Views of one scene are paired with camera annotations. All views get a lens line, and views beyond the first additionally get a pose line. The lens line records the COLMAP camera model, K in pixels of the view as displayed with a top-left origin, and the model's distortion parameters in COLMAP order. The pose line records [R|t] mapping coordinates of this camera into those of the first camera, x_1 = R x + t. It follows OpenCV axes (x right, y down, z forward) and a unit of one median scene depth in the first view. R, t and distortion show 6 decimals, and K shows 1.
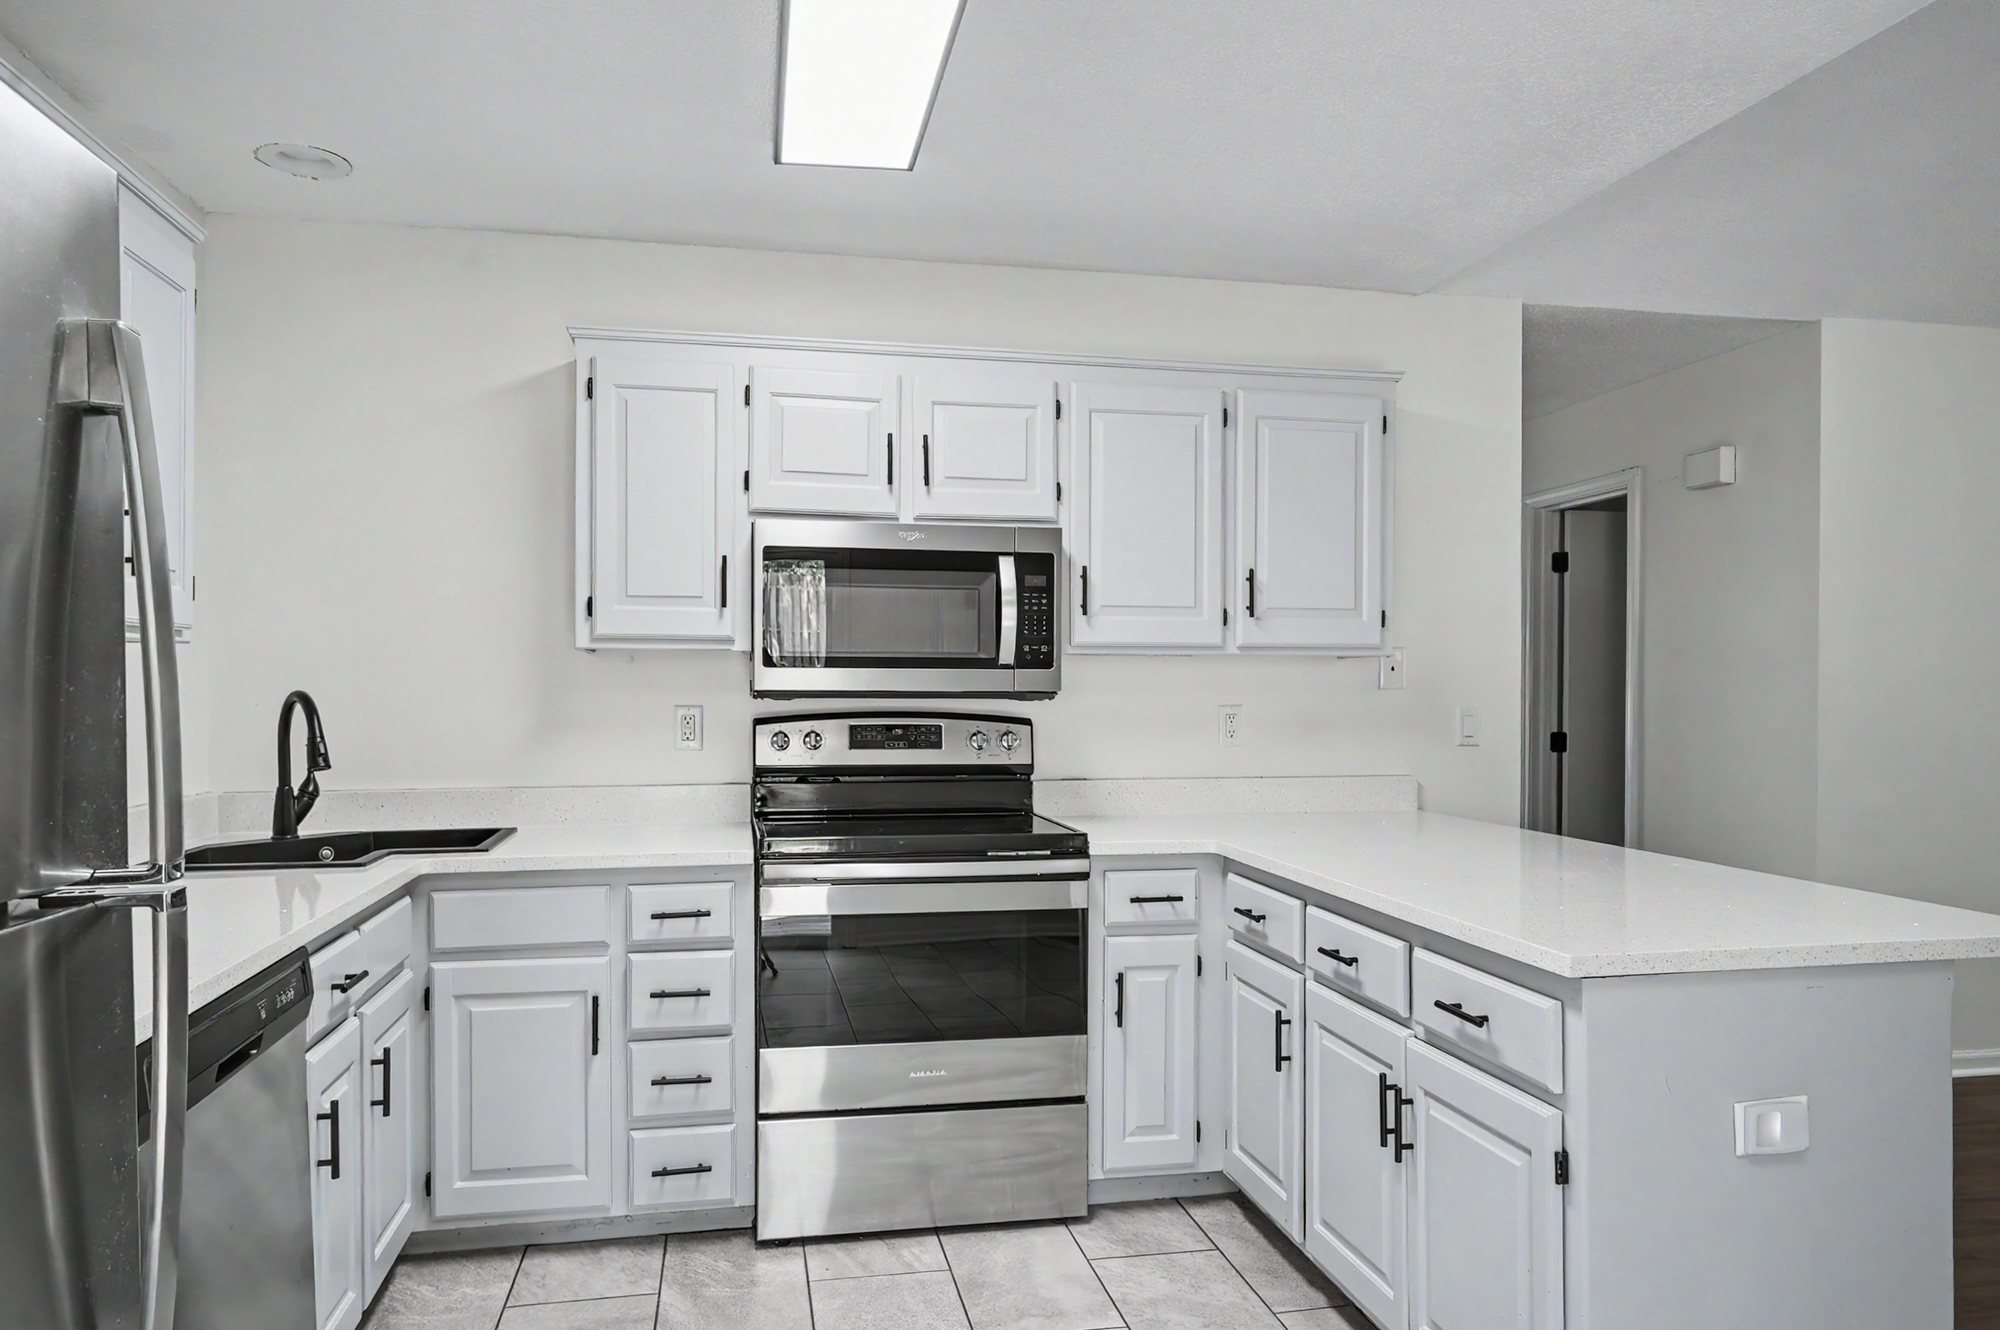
lens RADIAL K [[1288.2, 0, 998.0], [0, 1288.2, 676.1], [0, 0, 1]] dist [-0.000626, -0.000030]
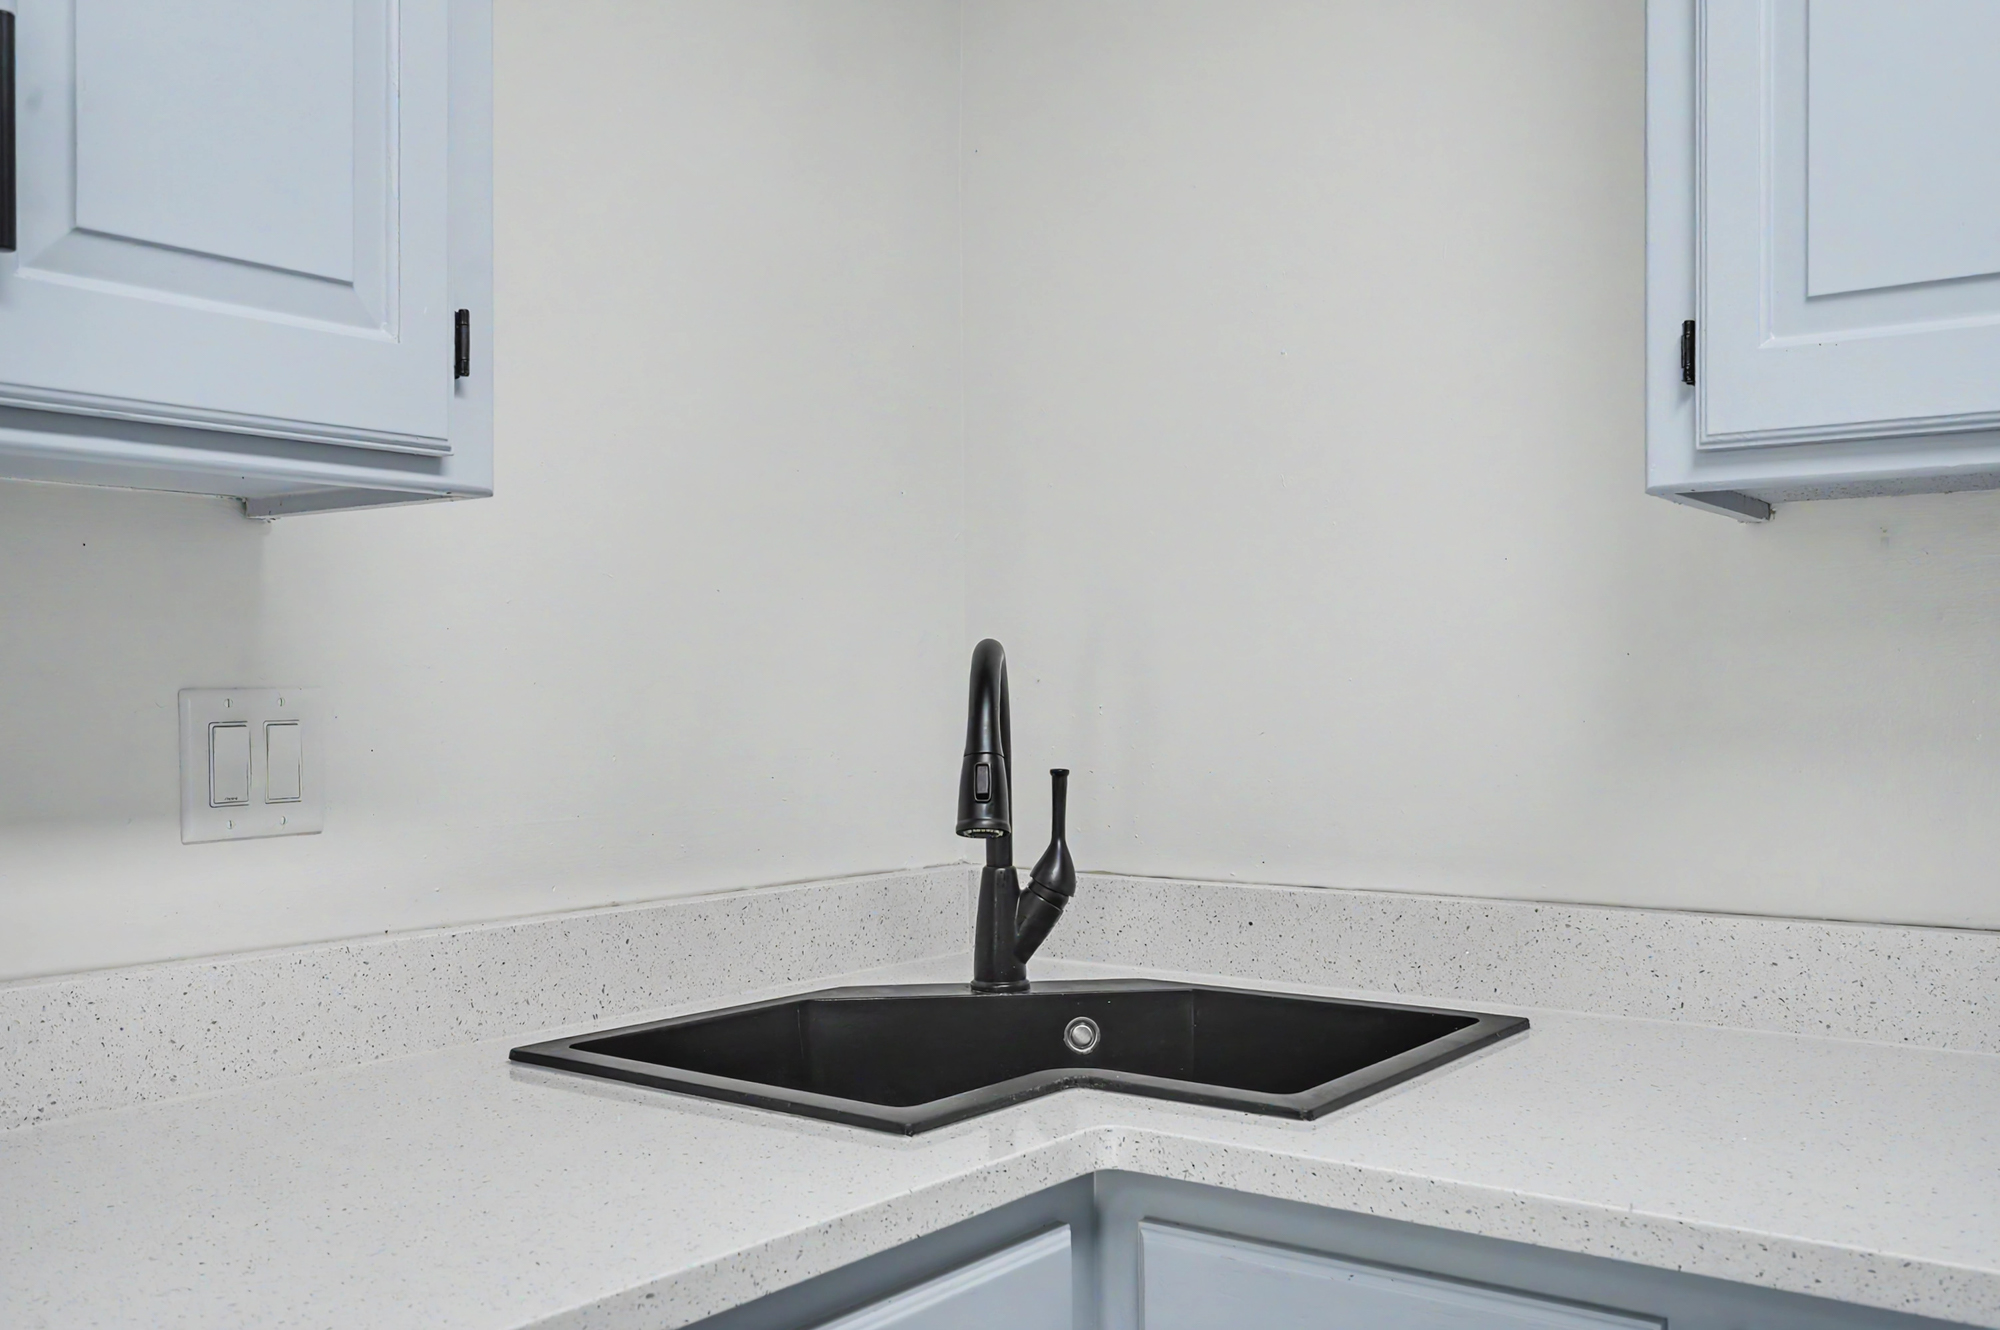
lens RADIAL K [[1824.4, 0, 1000.2], [0, 1824.4, 669.2], [0, 0, 1]] dist [0.008959, 0.004953]
pose [[0.665027, -0.018444, -0.746592, -0.098081], [0.014423, 0.999826, -0.011852, 0.026934], [0.746680, -0.002886, 0.665177, 0.588455]]
